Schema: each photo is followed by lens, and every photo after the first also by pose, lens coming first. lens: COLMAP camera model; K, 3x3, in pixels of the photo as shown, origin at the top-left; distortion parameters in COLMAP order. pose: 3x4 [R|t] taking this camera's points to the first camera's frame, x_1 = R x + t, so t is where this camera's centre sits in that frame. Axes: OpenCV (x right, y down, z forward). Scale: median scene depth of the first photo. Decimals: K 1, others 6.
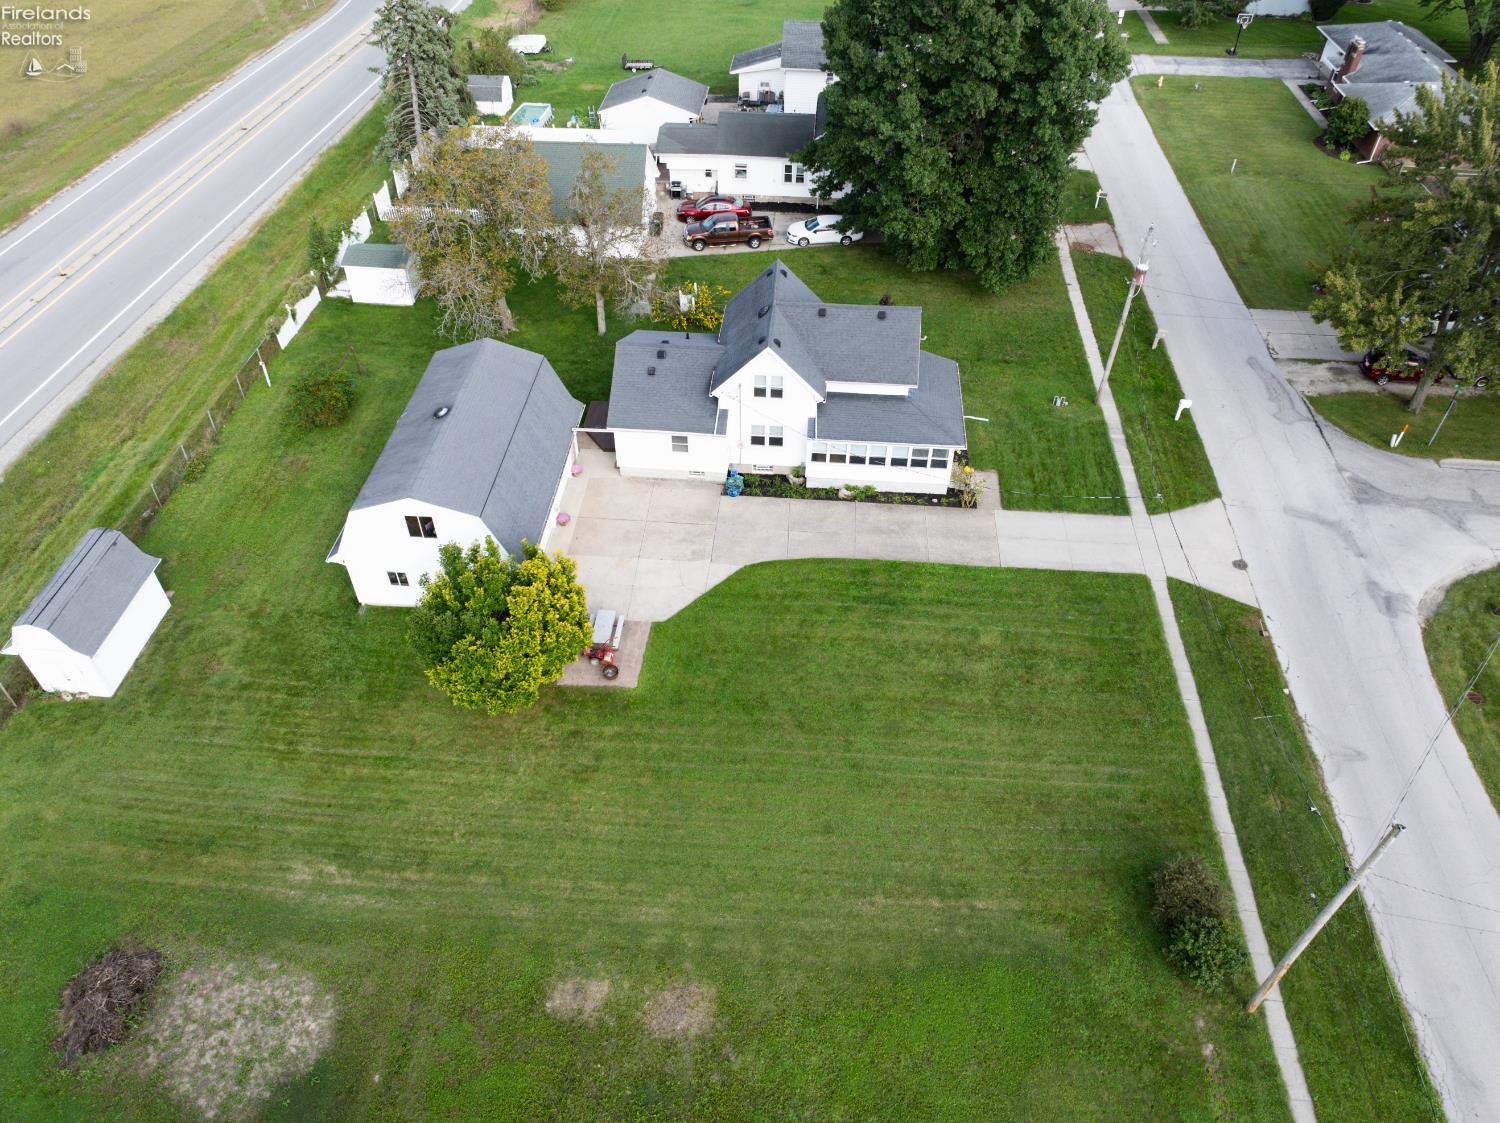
lens RADIAL K [[1056.5, 0, 750.0], [0, 1056.5, 561.5], [0, 0, 1]] dist [-0.060104, 0.036652]
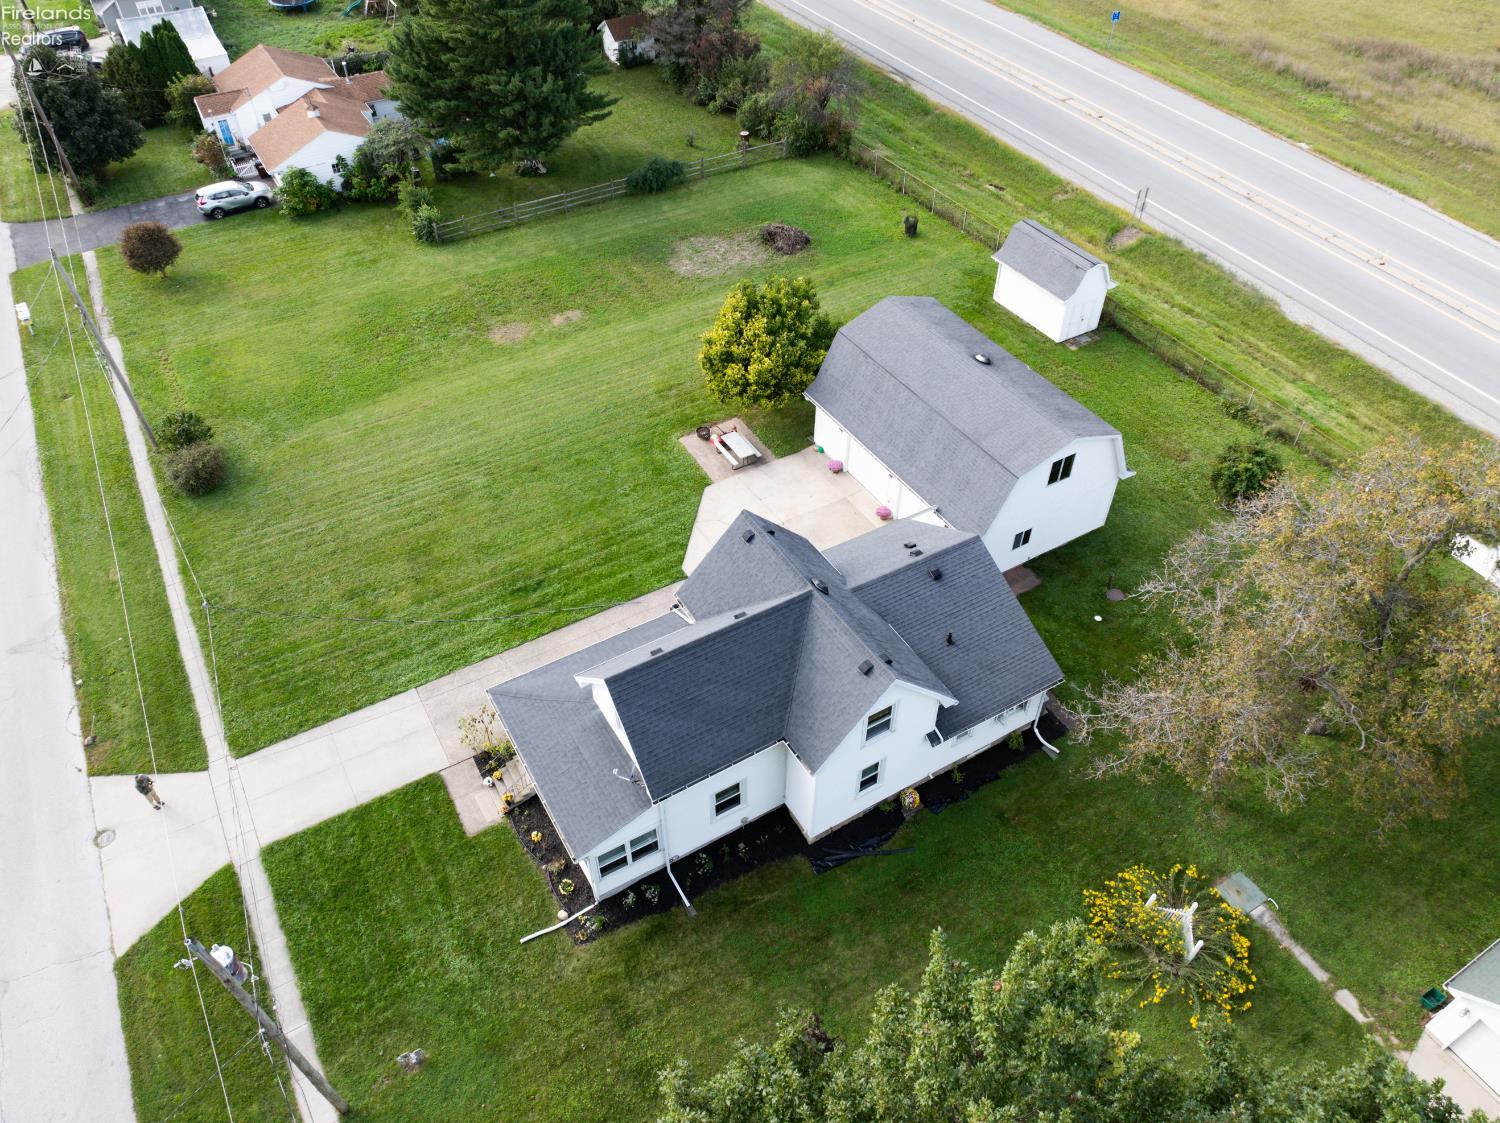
lens RADIAL K [[1048.3, 0, 746.6], [0, 1048.3, 564.7], [0, 0, 1]] dist [-0.033608, -0.009794]
pose [[-0.817350, 0.401833, -0.412879, 0.333259], [-0.398178, 0.123964, 0.908894, -0.865108], [0.416405, 0.907283, 0.058679, 0.997700]]
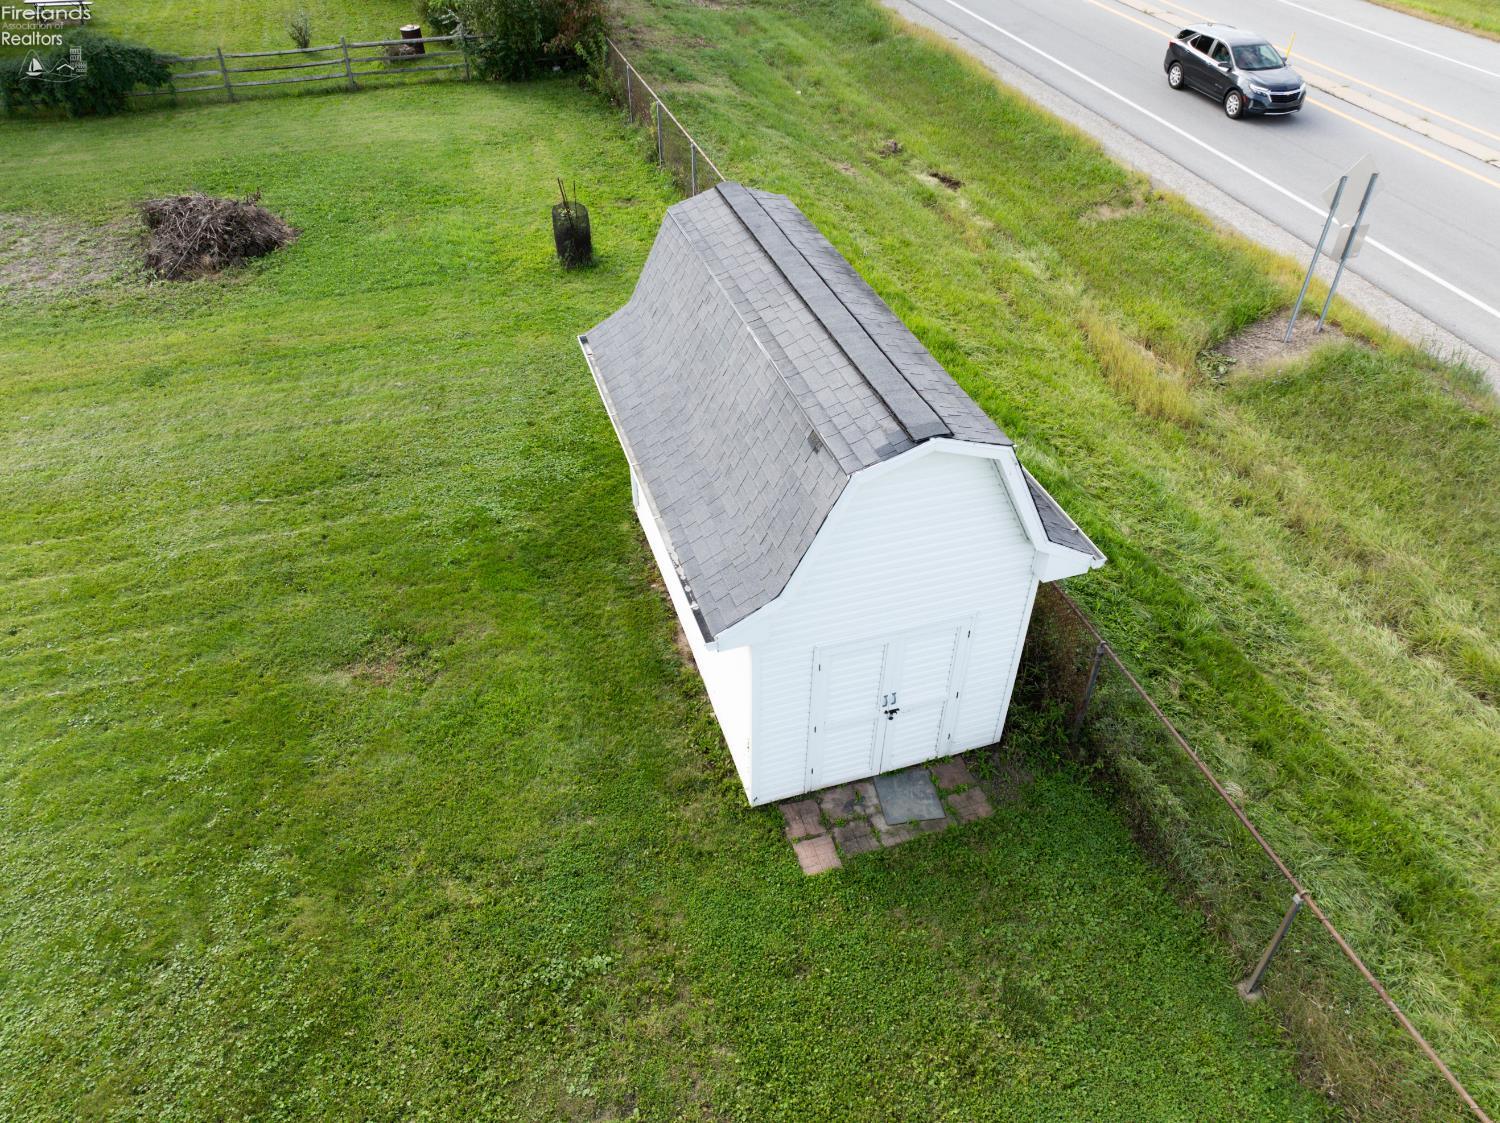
lens RADIAL K [[1056.5, 0, 750.0], [0, 1056.5, 561.5], [0, 0, 1]] dist [-0.060104, 0.036652]
pose [[-0.926271, 0.235805, -0.293970, -0.492828], [-0.265020, 0.147007, 0.952971, -0.185464], [0.267931, 0.960617, -0.073675, 0.951065]]
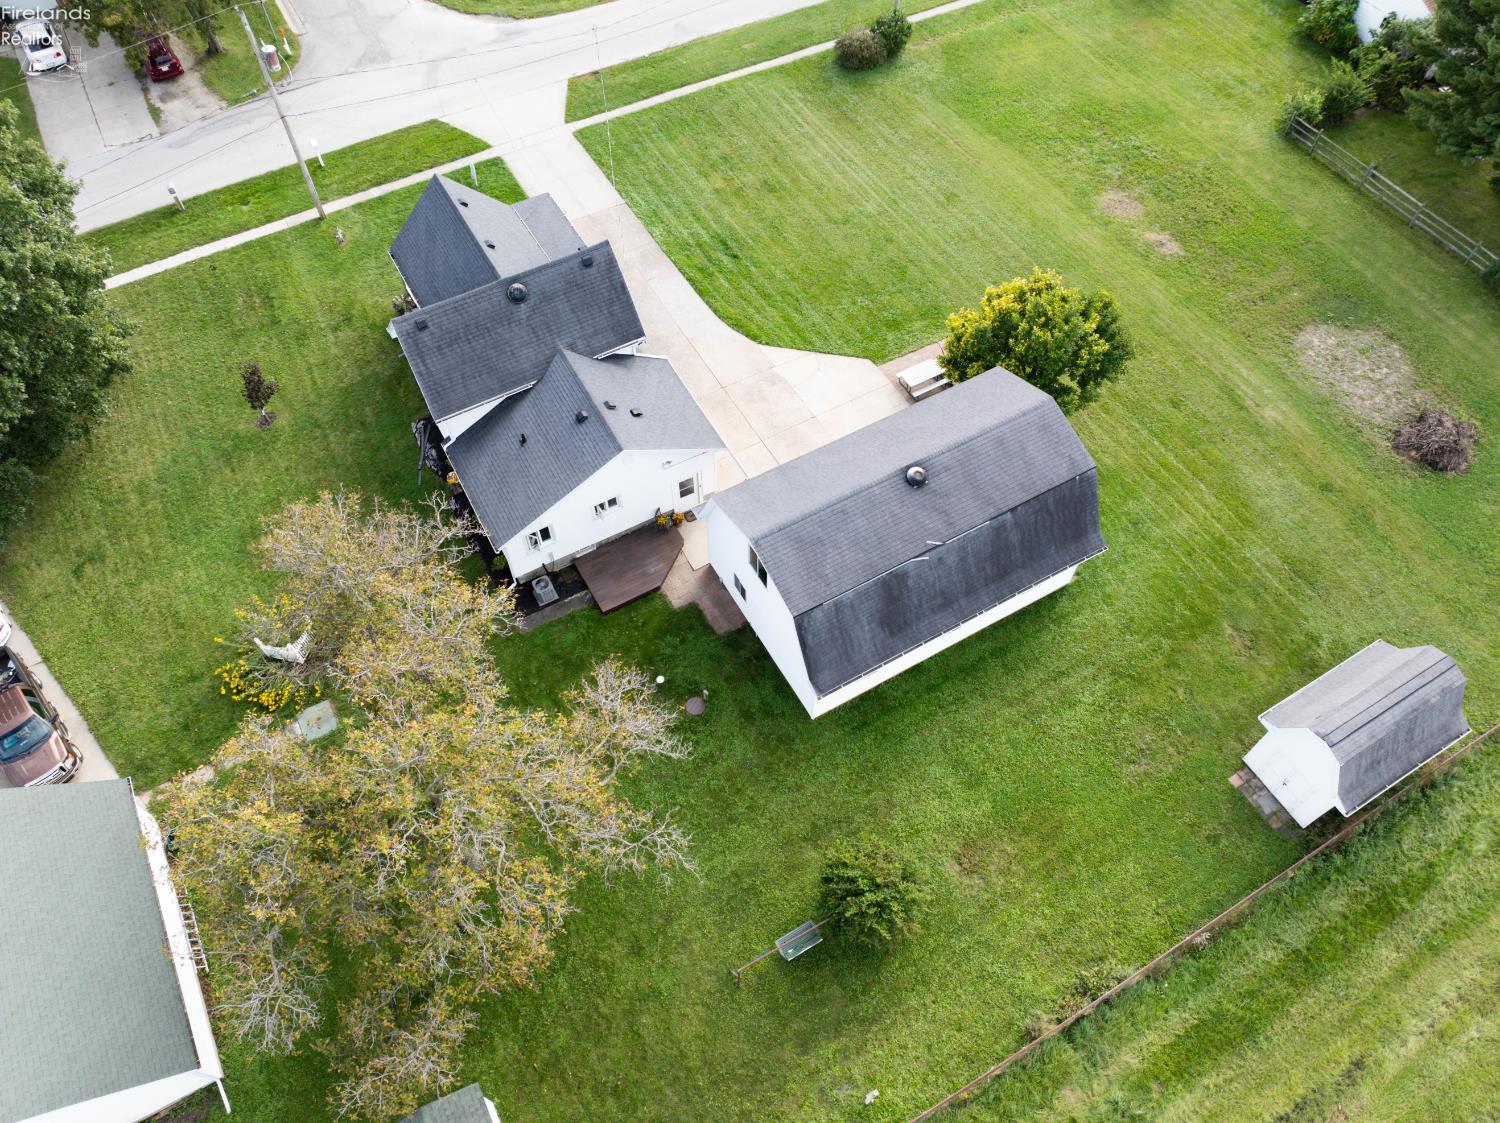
lens RADIAL K [[1056.5, 0, 750.0], [0, 1056.5, 561.5], [0, 0, 1]] dist [-0.060104, 0.036652]
pose [[-0.560151, -0.690337, 0.457892, -0.595548], [0.572039, 0.077453, 0.816561, -0.792519], [-0.599168, 0.719330, 0.351514, 0.830579]]
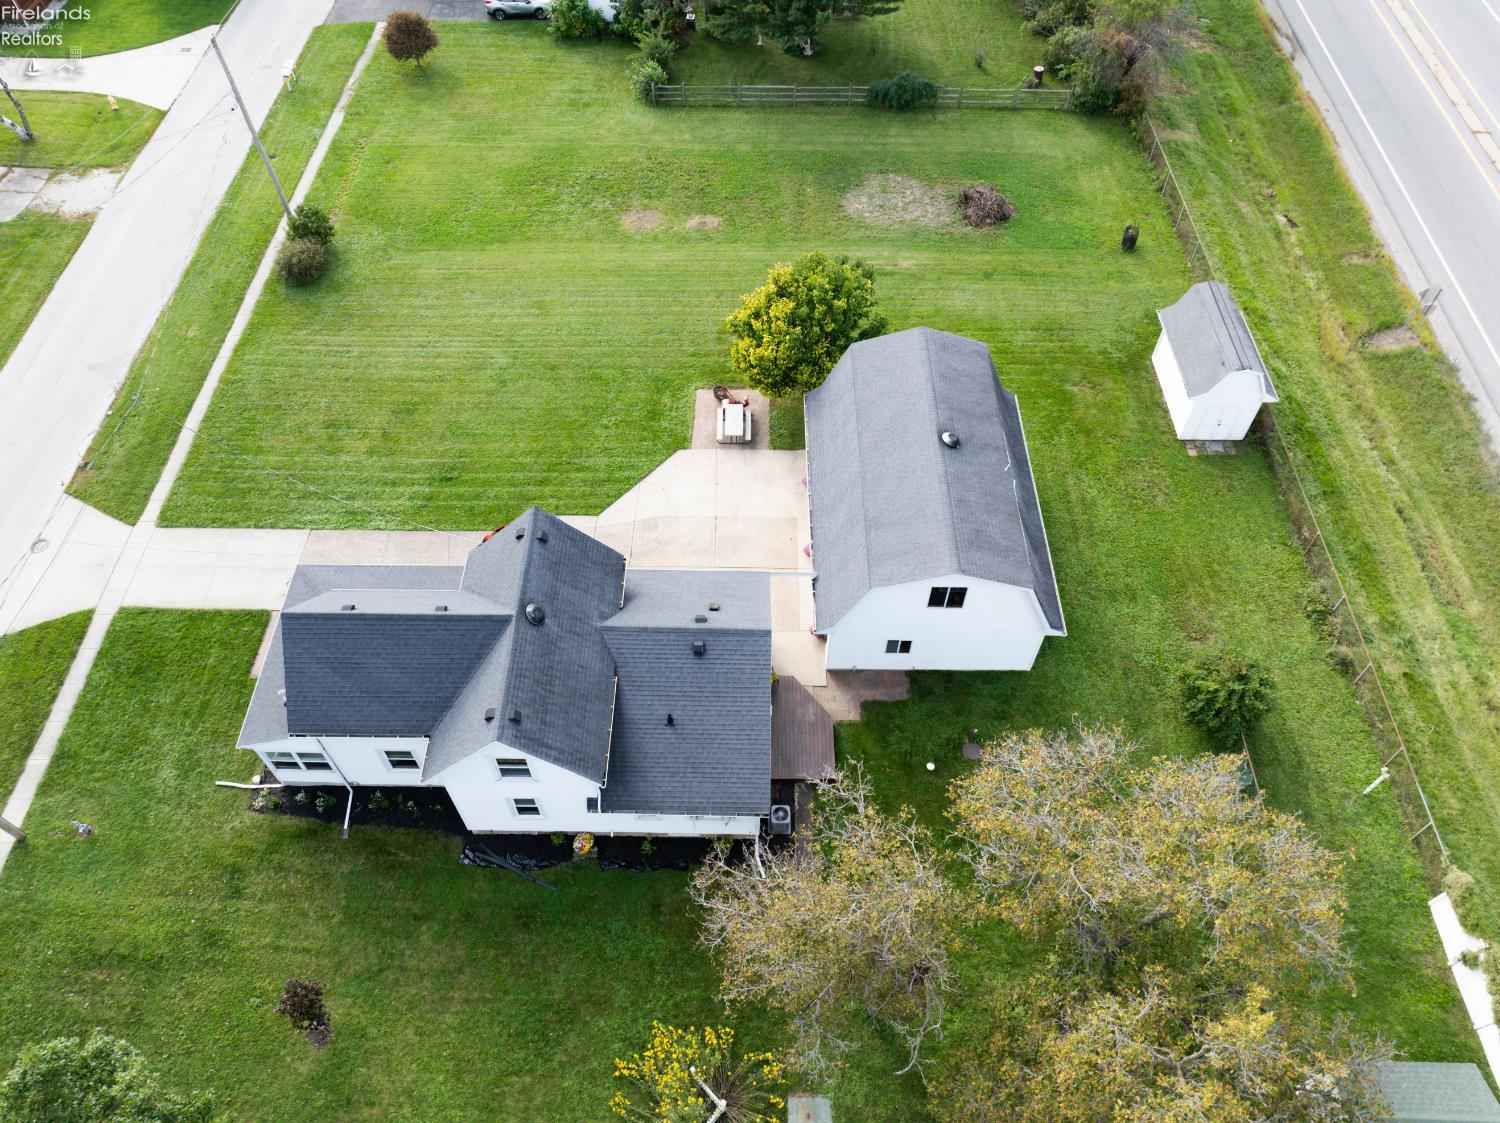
lens RADIAL K [[1056.5, 0, 750.0], [0, 1056.5, 561.5], [0, 0, 1]] dist [-0.060104, 0.036652]
pose [[-0.997431, 0.055011, -0.045882, -0.094425], [-0.051709, -0.109658, 0.992623, -0.926715], [0.049574, 0.992446, 0.112221, 0.969362]]
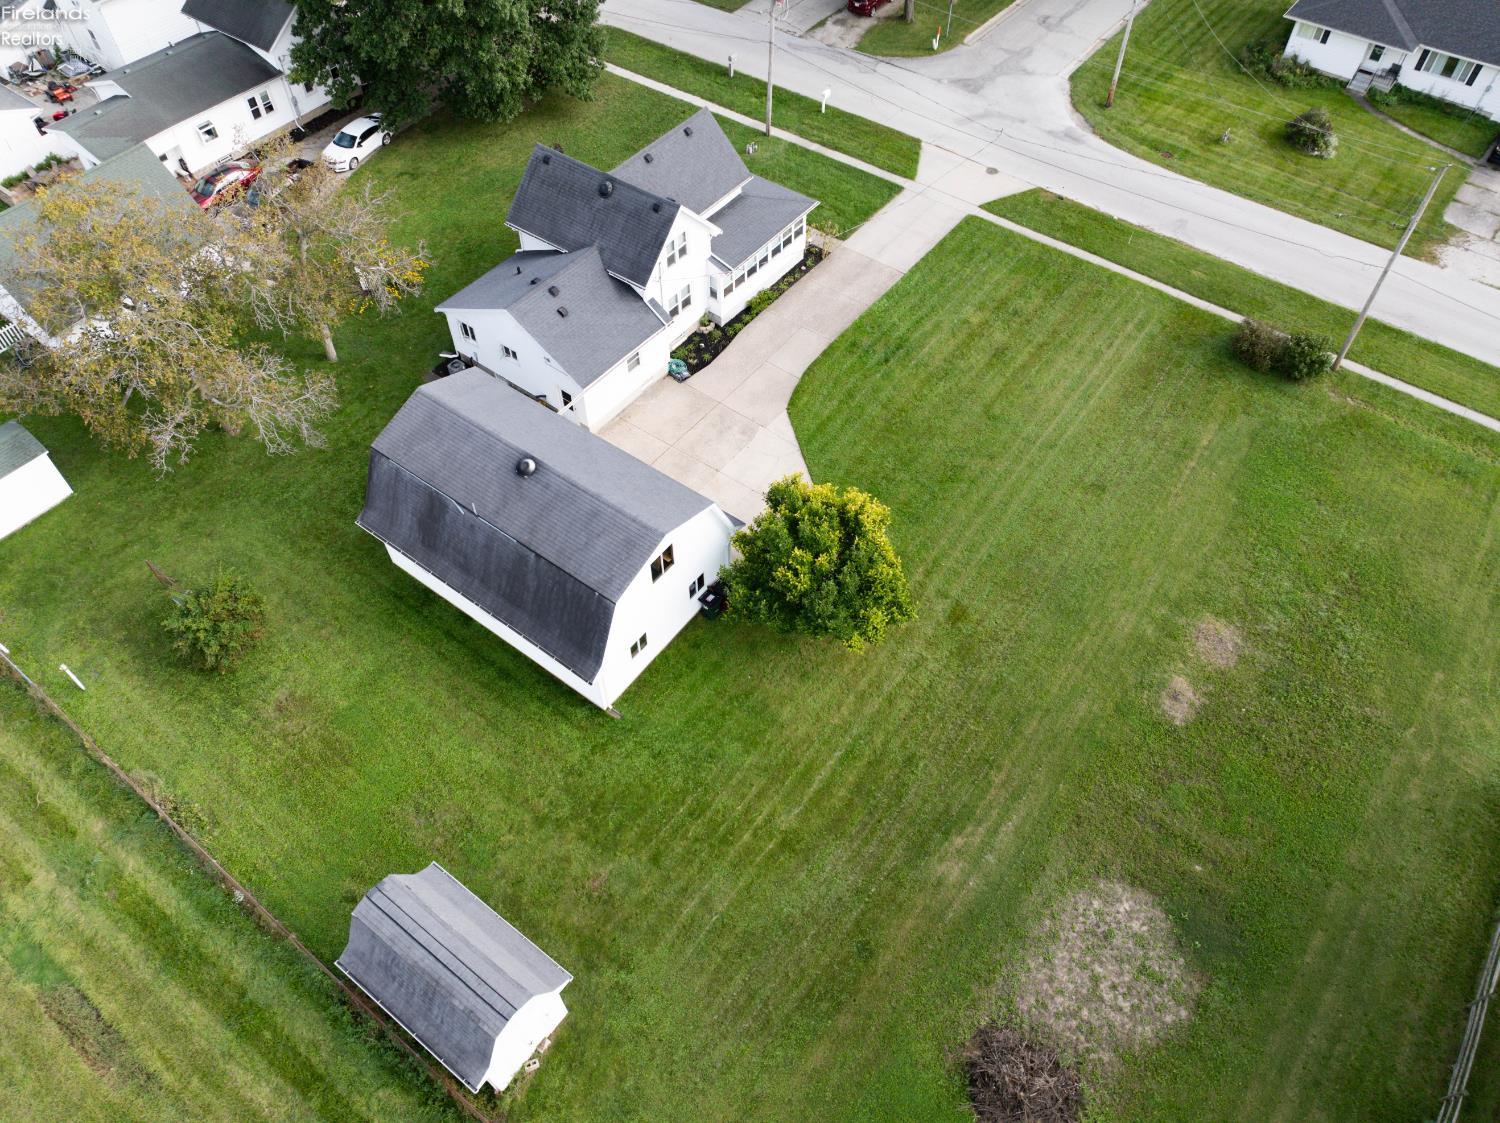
lens RADIAL K [[1048.3, 0, 746.6], [0, 1048.3, 564.7], [0, 0, 1]] dist [-0.033608, -0.009794]
pose [[0.533811, -0.669218, 0.516906, -0.648492], [0.582796, 0.734082, 0.348531, -0.259322], [-0.612695, 0.115201, 0.781879, 0.276881]]
